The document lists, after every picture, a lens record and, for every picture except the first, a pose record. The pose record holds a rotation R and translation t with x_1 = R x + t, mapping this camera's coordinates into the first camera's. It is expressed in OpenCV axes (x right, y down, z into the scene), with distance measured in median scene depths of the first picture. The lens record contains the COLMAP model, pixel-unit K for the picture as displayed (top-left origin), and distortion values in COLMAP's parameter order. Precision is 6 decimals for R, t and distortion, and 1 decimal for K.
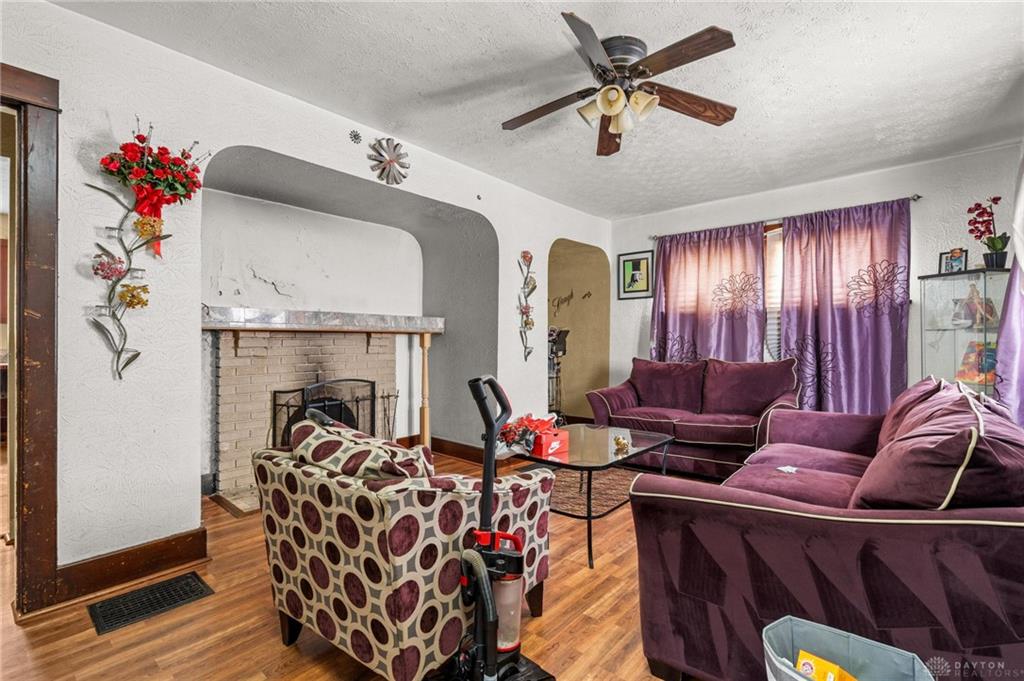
lens RADIAL K [[465.9, 0, 505.1], [0, 465.9, 335.0], [0, 0, 1]] dist [-0.003160, 0.001866]
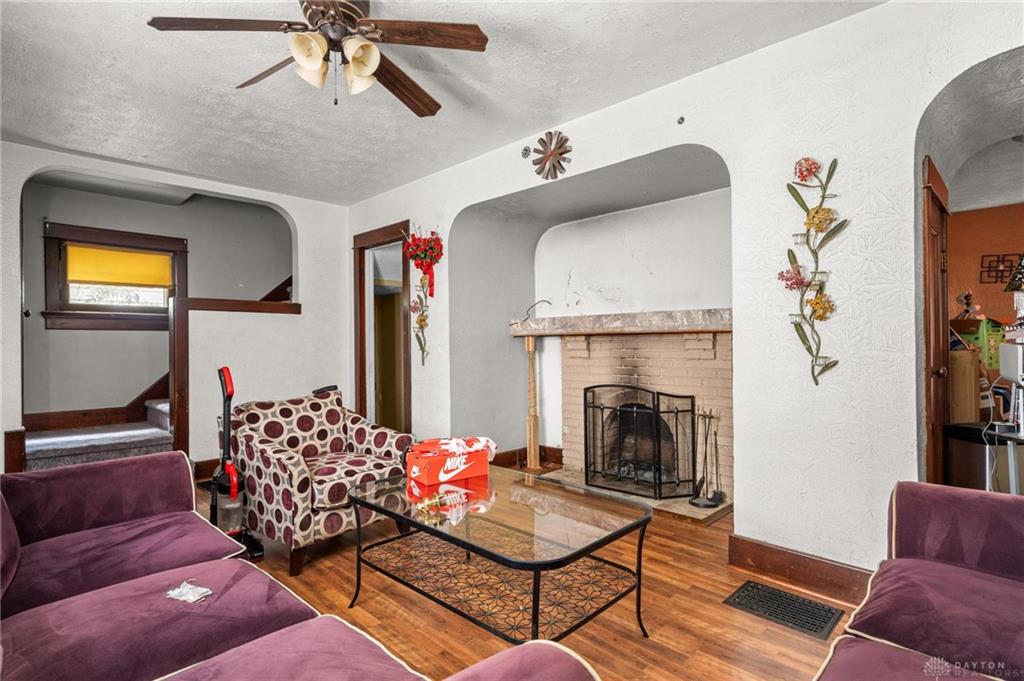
lens RADIAL K [[536.6, 0, 506.1], [0, 536.6, 346.6], [0, 0, 1]] dist [0.023314, 0.000211]
pose [[-0.066025, -0.000093, -0.997818, 0.732758], [0.011957, 0.999928, -0.000884, 0.016925], [0.997746, -0.011989, -0.066019, 0.829604]]
